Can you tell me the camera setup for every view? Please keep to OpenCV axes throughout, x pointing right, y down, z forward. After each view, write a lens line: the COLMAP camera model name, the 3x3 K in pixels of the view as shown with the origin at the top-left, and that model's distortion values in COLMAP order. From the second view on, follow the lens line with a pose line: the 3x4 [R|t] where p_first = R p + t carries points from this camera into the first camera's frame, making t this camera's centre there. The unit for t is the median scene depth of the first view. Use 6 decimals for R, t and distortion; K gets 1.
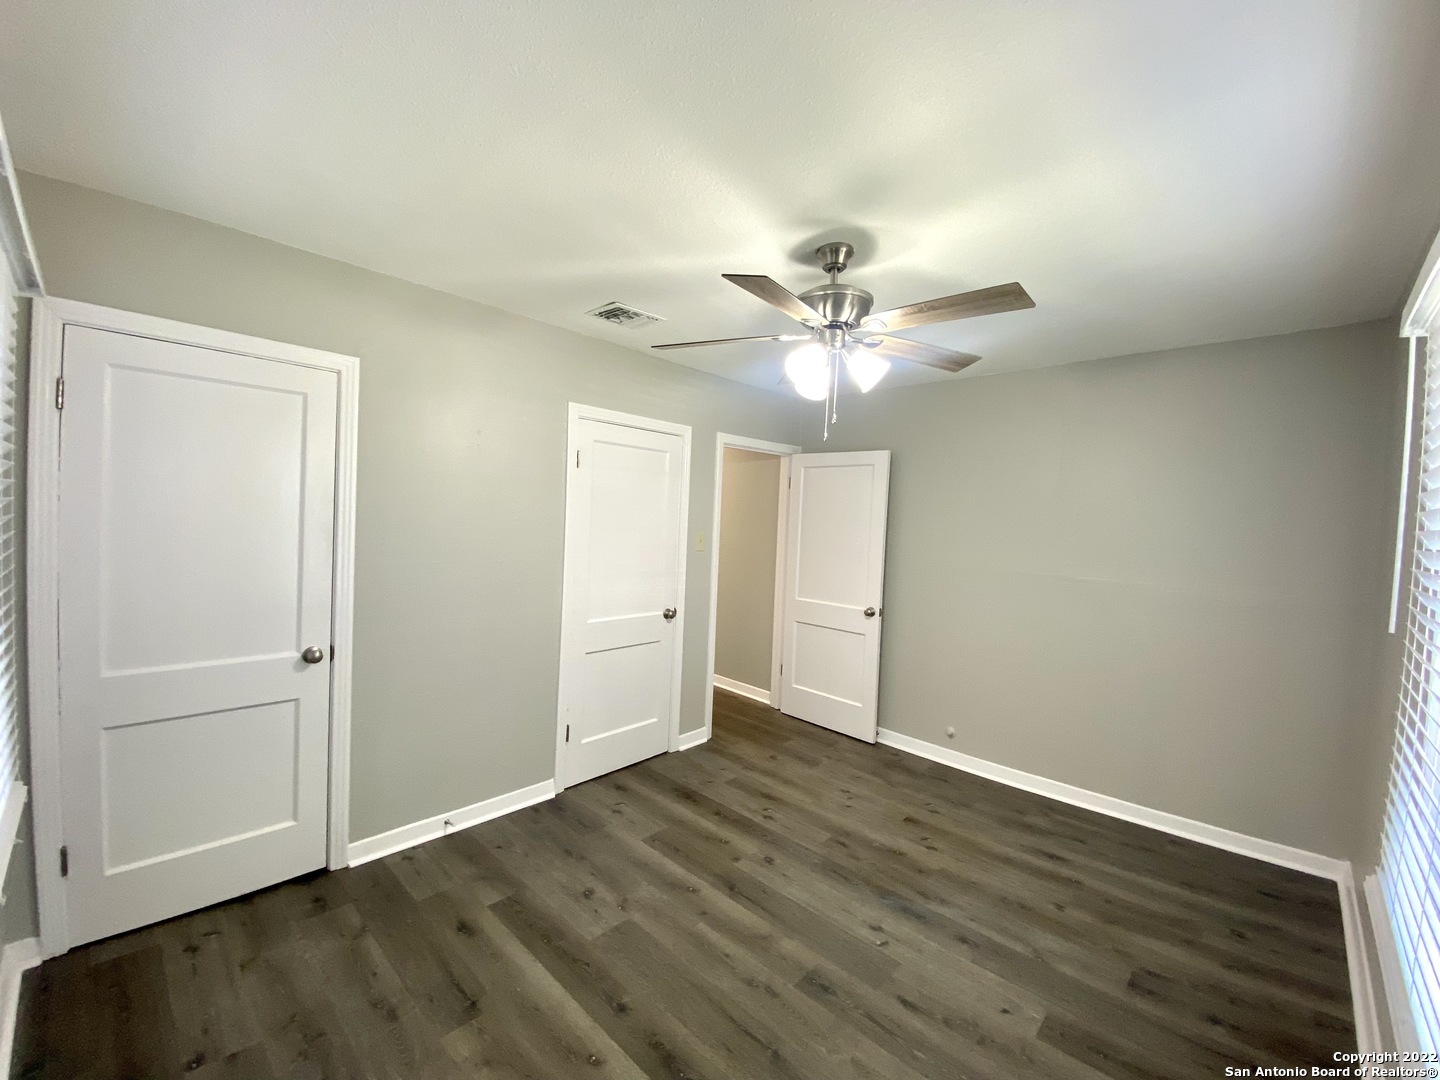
lens RADIAL K [[584.6, 0, 719.4], [0, 584.6, 534.9], [0, 0, 1]] dist [0.012938, -0.015673]
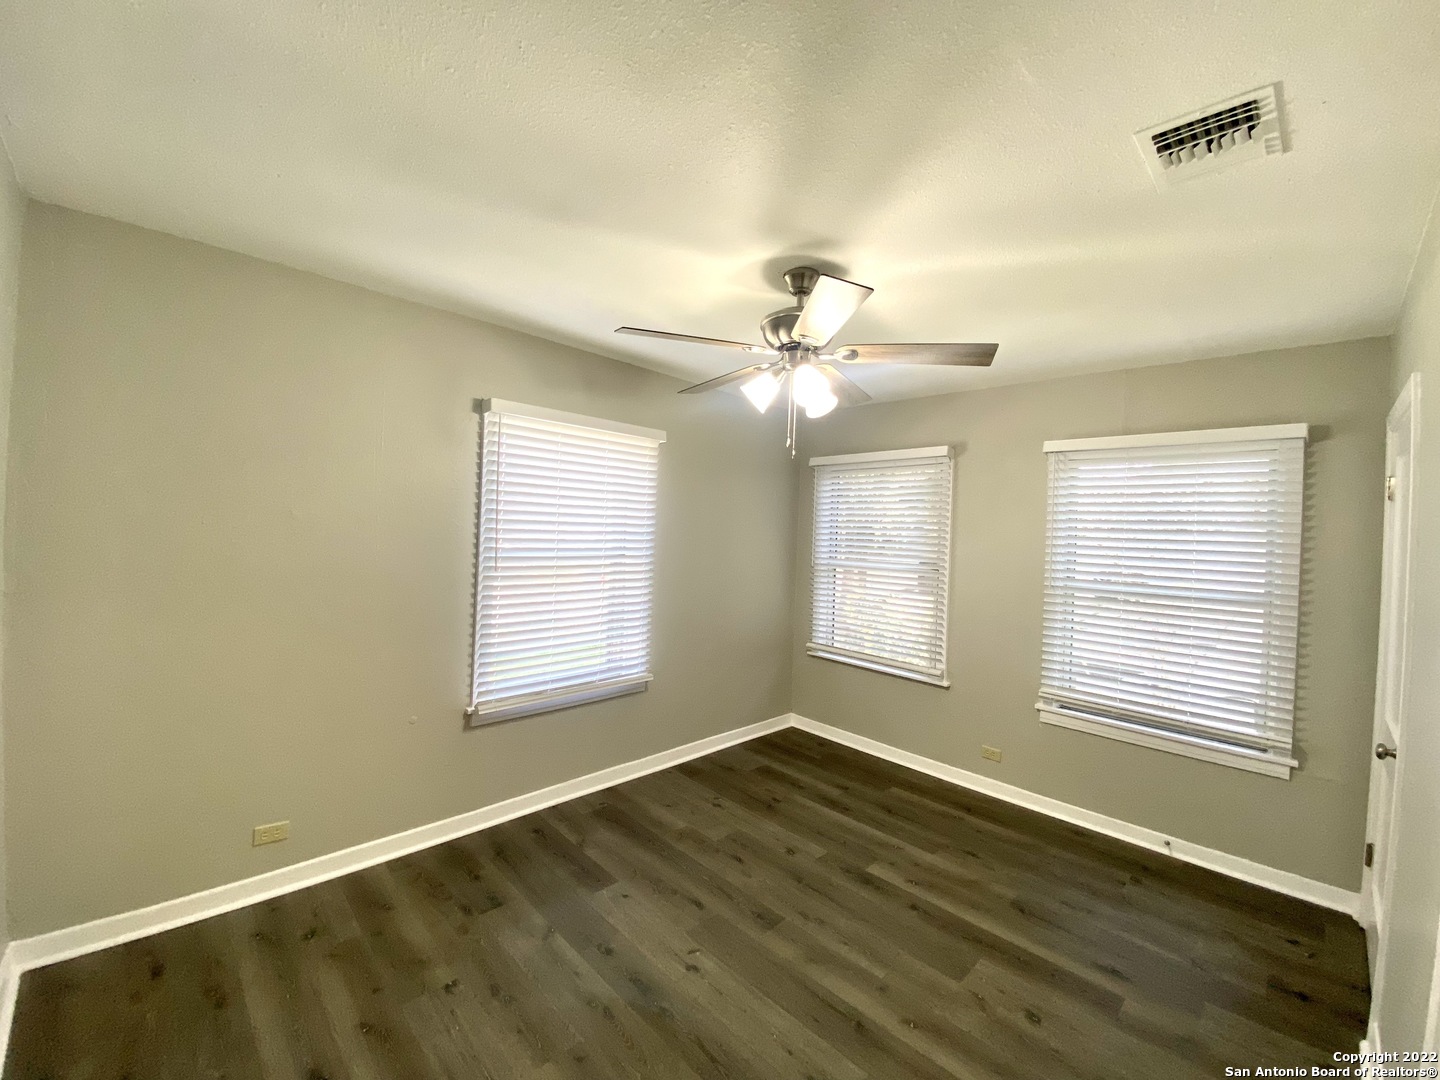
lens RADIAL K [[584.6, 0, 715.7], [0, 584.6, 534.7], [0, 0, 1]] dist [0.012938, -0.015673]
pose [[-0.995948, -0.082839, 0.035007, 0.234826], [-0.081465, 0.995912, 0.039010, -0.049532], [-0.038096, 0.036000, -0.998625, 1.746715]]
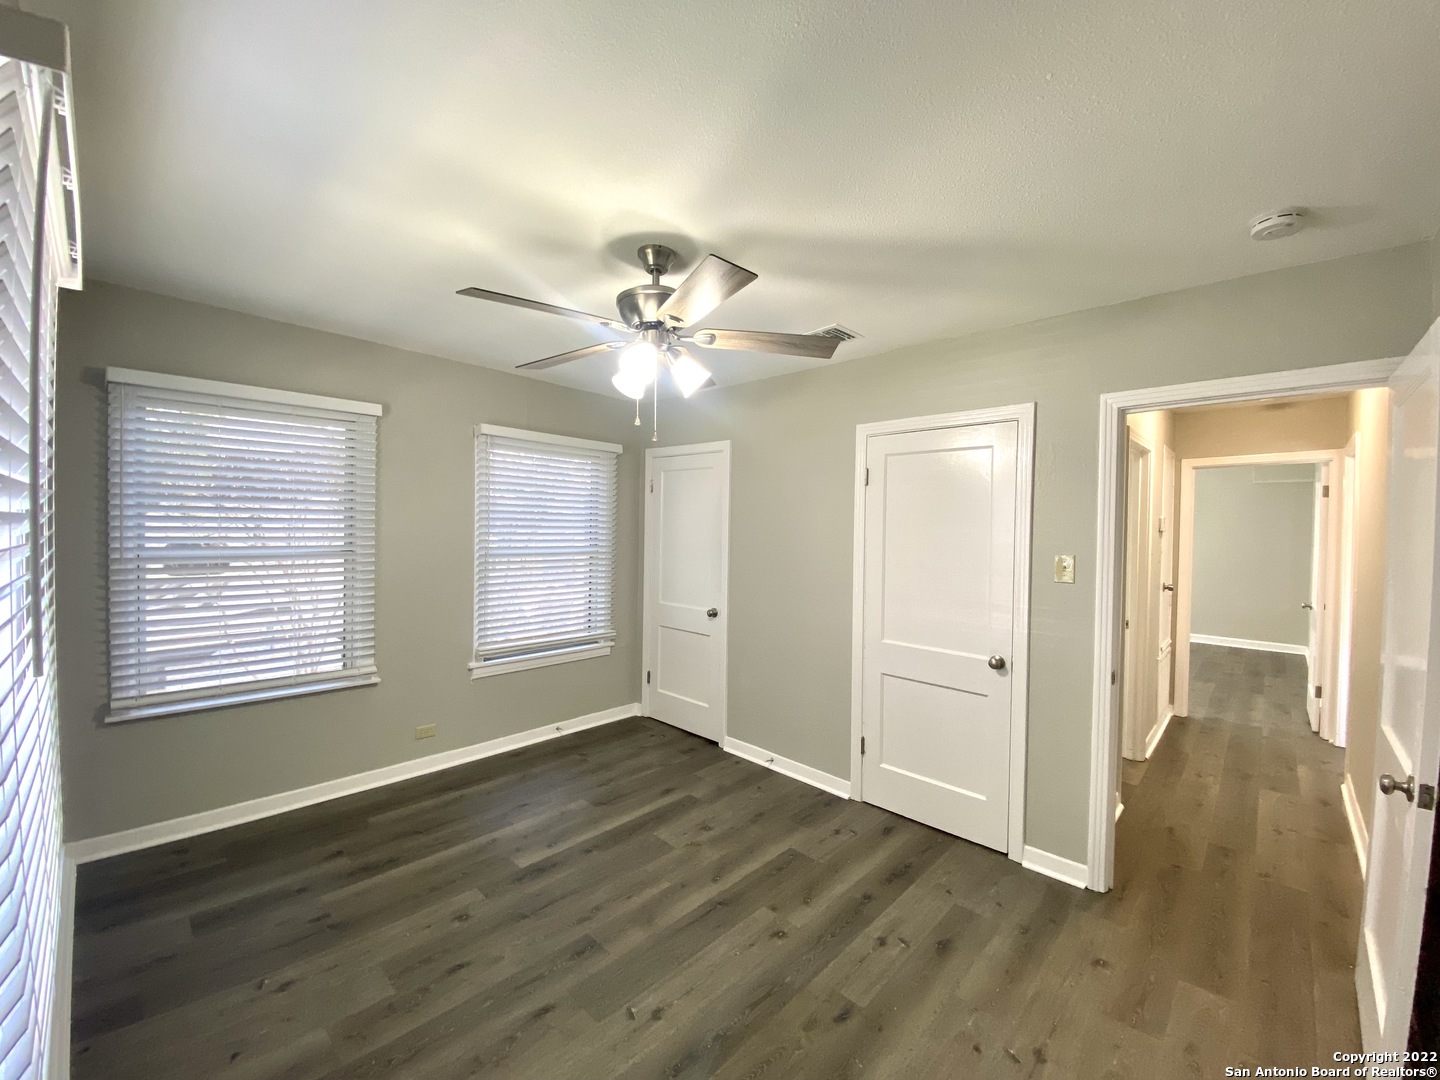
lens RADIAL K [[584.6, 0, 720.8], [0, 584.6, 536.5], [0, 0, 1]] dist [0.012938, -0.015673]
pose [[0.003716, -0.023910, -0.999707, 1.014661], [-0.052251, 0.998344, -0.024072, 0.015649], [0.998627, 0.052325, 0.002460, 0.965487]]
